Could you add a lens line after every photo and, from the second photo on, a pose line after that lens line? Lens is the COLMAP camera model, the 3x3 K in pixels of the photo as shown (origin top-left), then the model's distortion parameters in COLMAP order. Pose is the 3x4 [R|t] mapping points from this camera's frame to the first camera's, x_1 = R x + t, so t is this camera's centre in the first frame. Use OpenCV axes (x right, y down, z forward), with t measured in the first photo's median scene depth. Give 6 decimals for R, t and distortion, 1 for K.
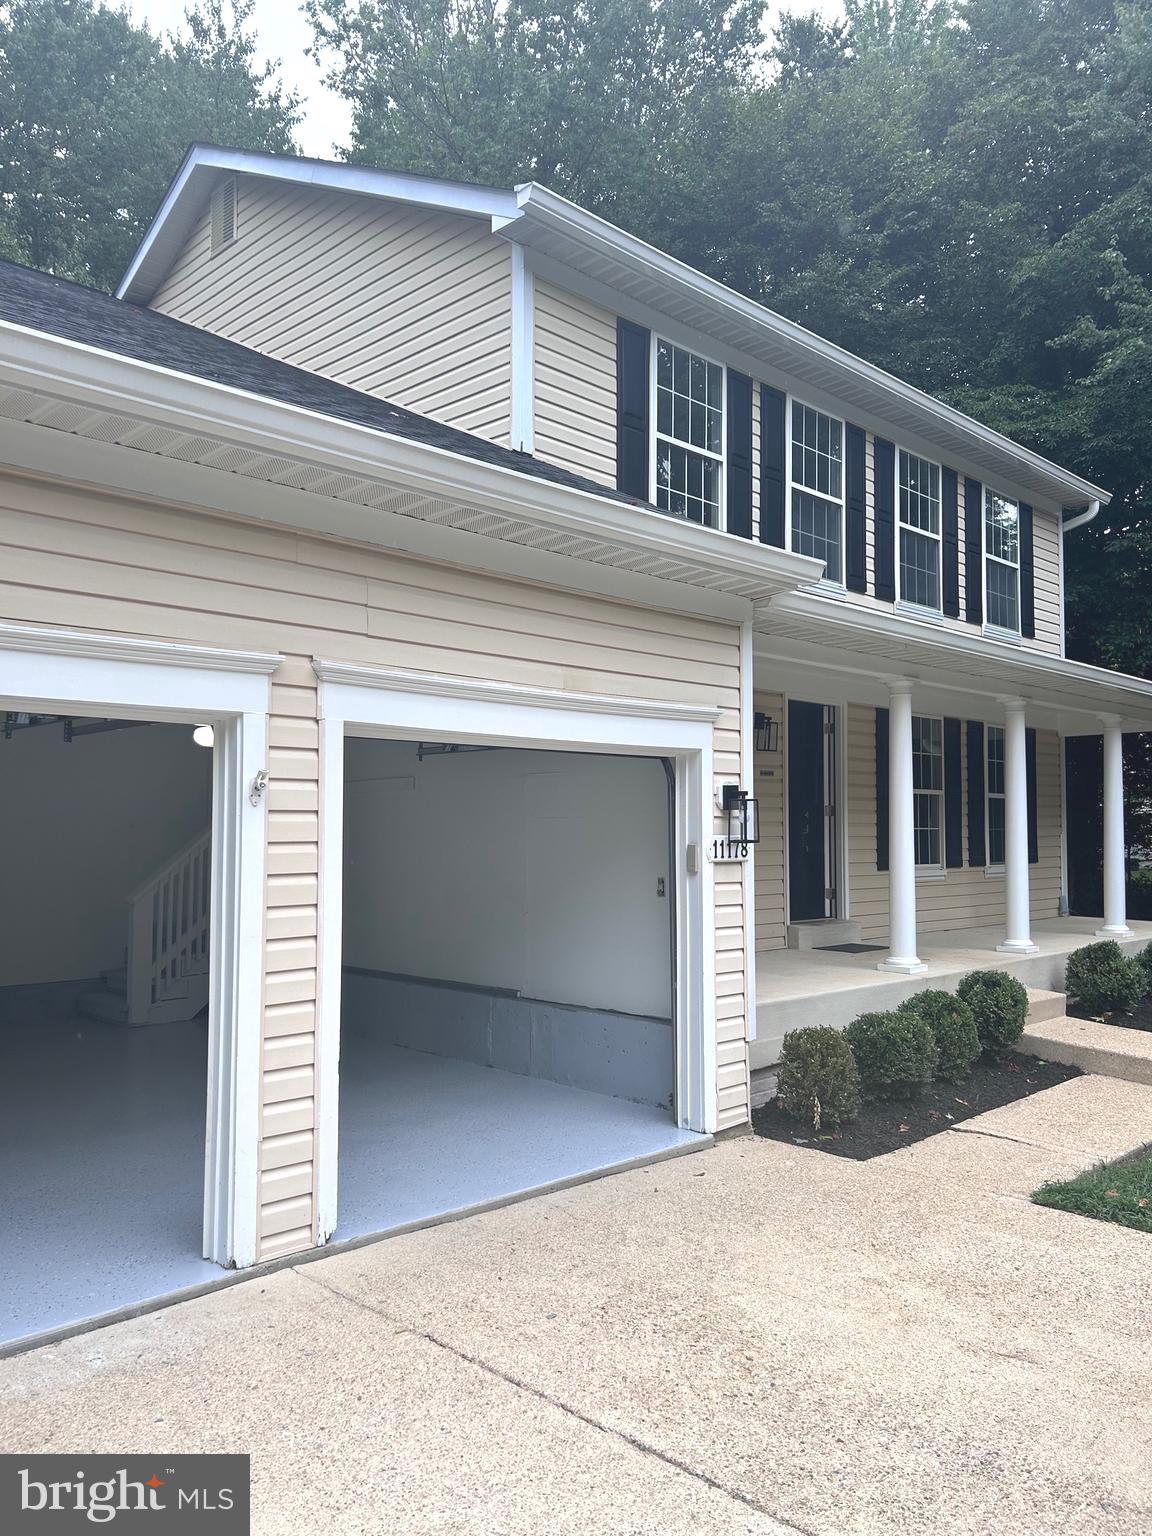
lens RADIAL K [[1139.9, 0, 594.7], [0, 1139.9, 768.1], [0, 0, 1]] dist [0.069128, -0.058692]
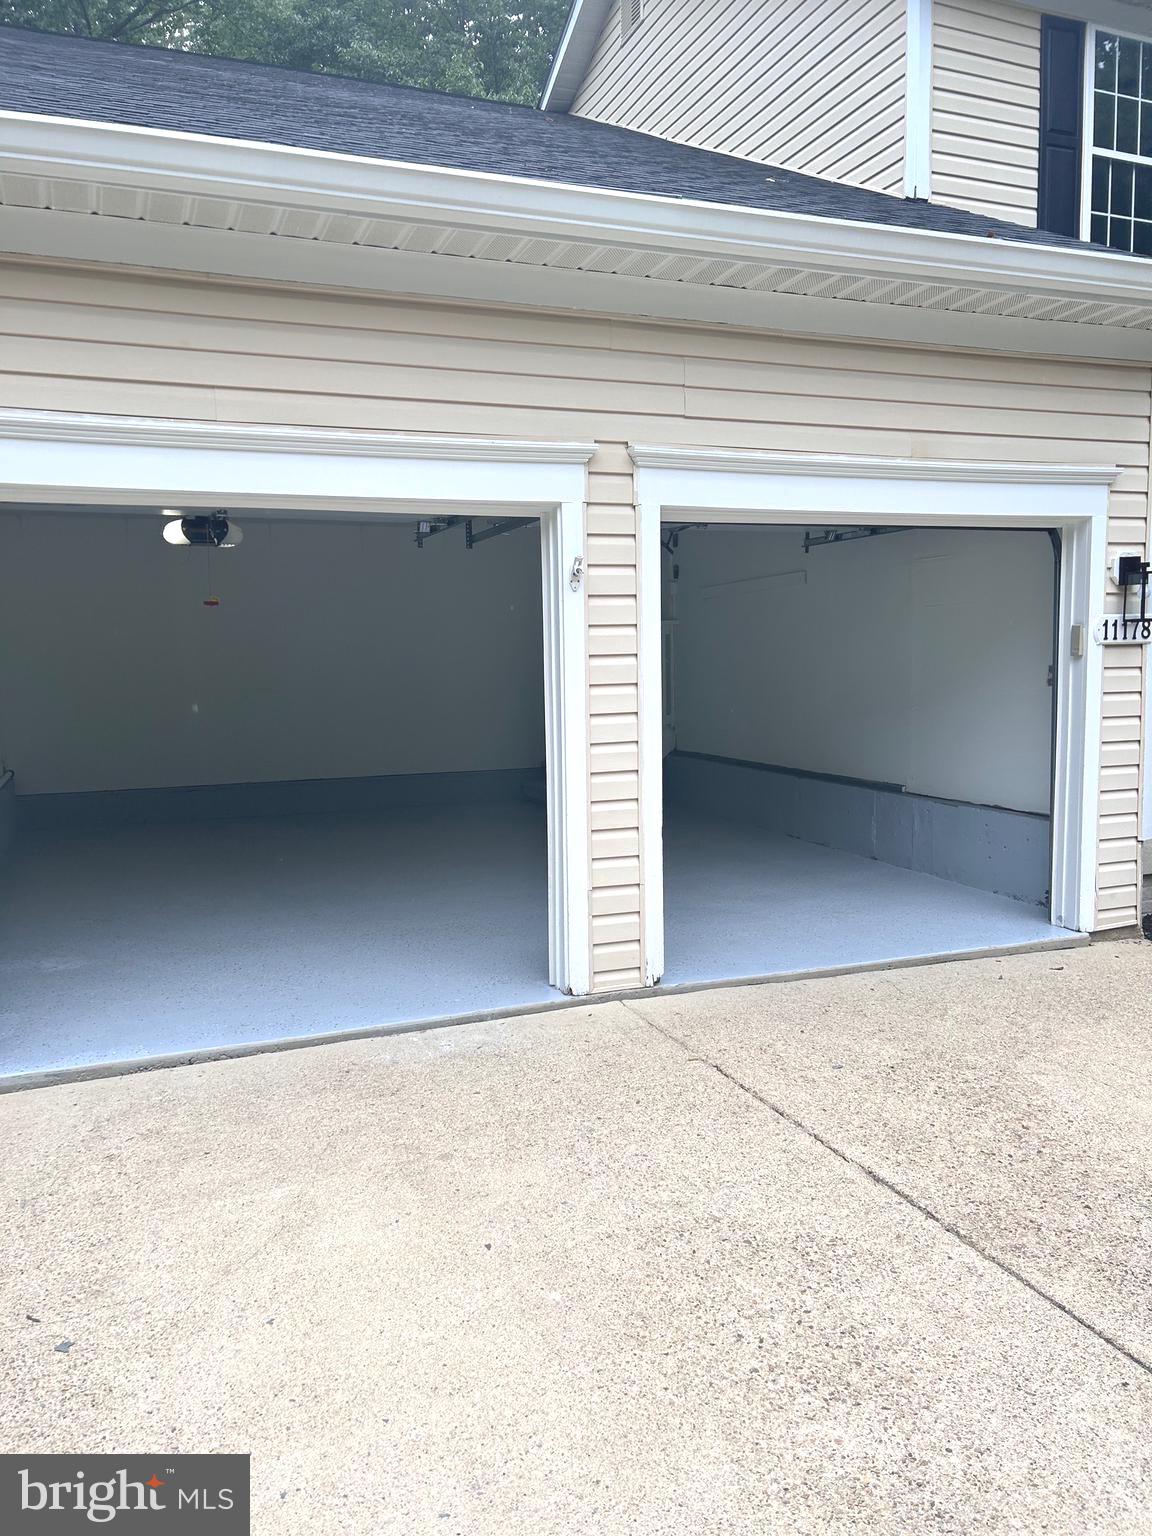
lens RADIAL K [[1147.1, 0, 580.5], [0, 1147.1, 761.7], [0, 0, 1]] dist [0.050225, -0.066390]
pose [[0.918409, 0.019905, -0.395131, 0.128726], [0.043428, 0.987626, 0.150693, 0.027604], [0.393241, -0.155558, 0.906181, 0.002166]]
